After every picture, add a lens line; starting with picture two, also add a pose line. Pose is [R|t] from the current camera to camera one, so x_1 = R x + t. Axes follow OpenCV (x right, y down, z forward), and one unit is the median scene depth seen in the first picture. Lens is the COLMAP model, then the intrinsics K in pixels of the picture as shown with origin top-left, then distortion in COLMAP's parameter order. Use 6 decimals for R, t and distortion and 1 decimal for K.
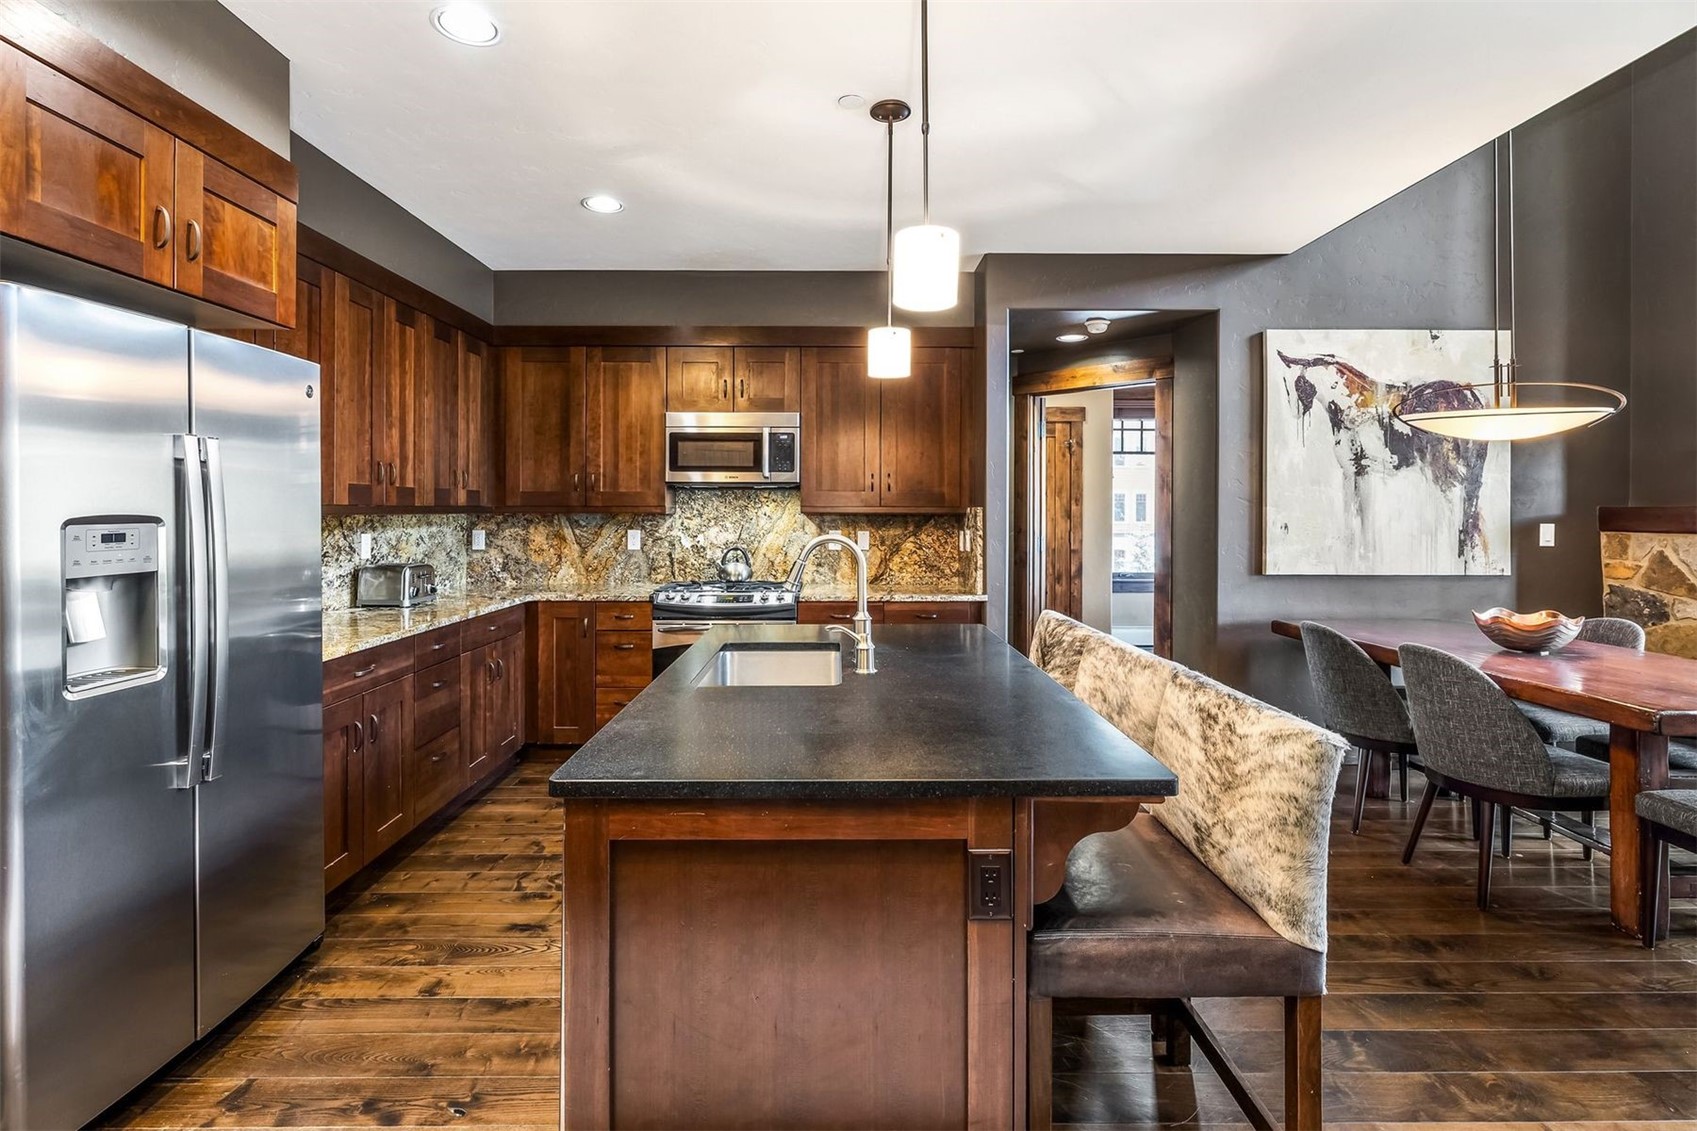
lens RADIAL K [[801.4, 0, 842.0], [0, 801.4, 510.8], [0, 0, 1]] dist [-0.005180, 0.002085]
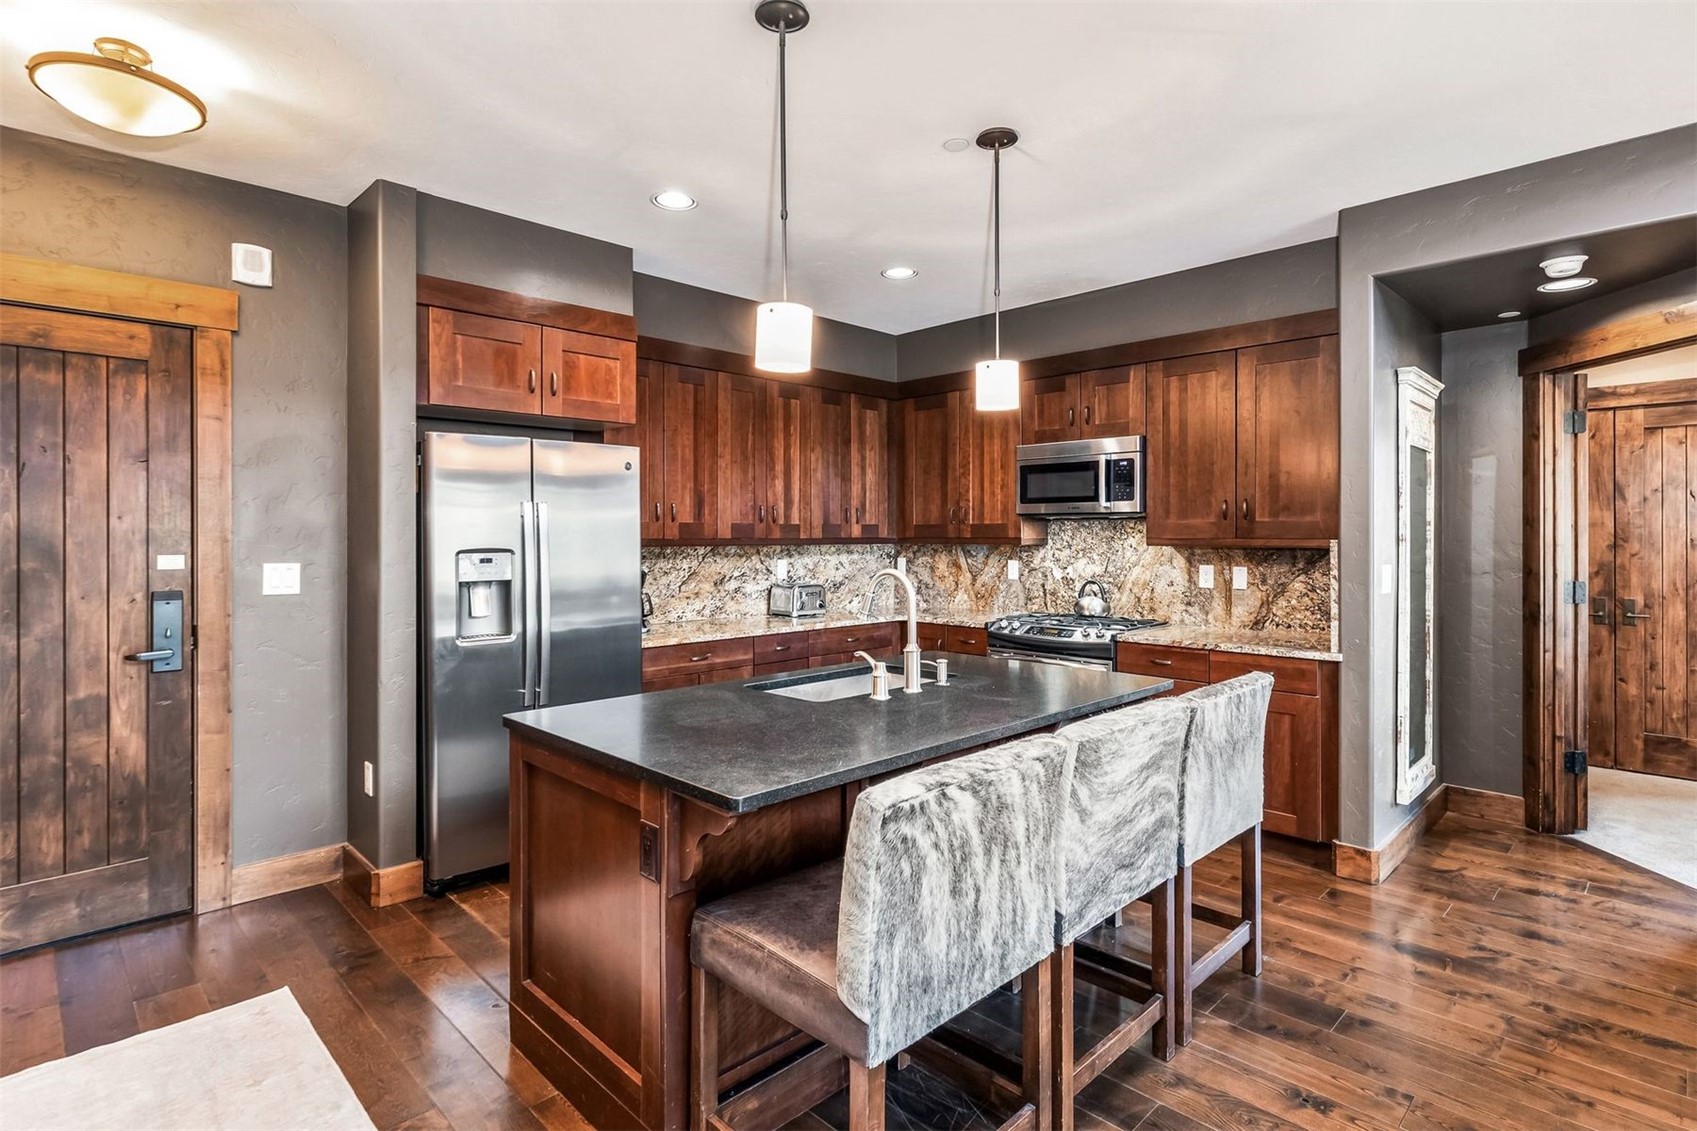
lens RADIAL K [[847.6, 0, 847.7], [0, 847.6, 538.0], [0, 0, 1]] dist [-0.002549, -0.001024]
pose [[0.699272, -0.000218, -0.714856, 0.433435], [0.001558, 0.999998, 0.001219, -0.007646], [0.714854, -0.001966, 0.699271, 0.094751]]
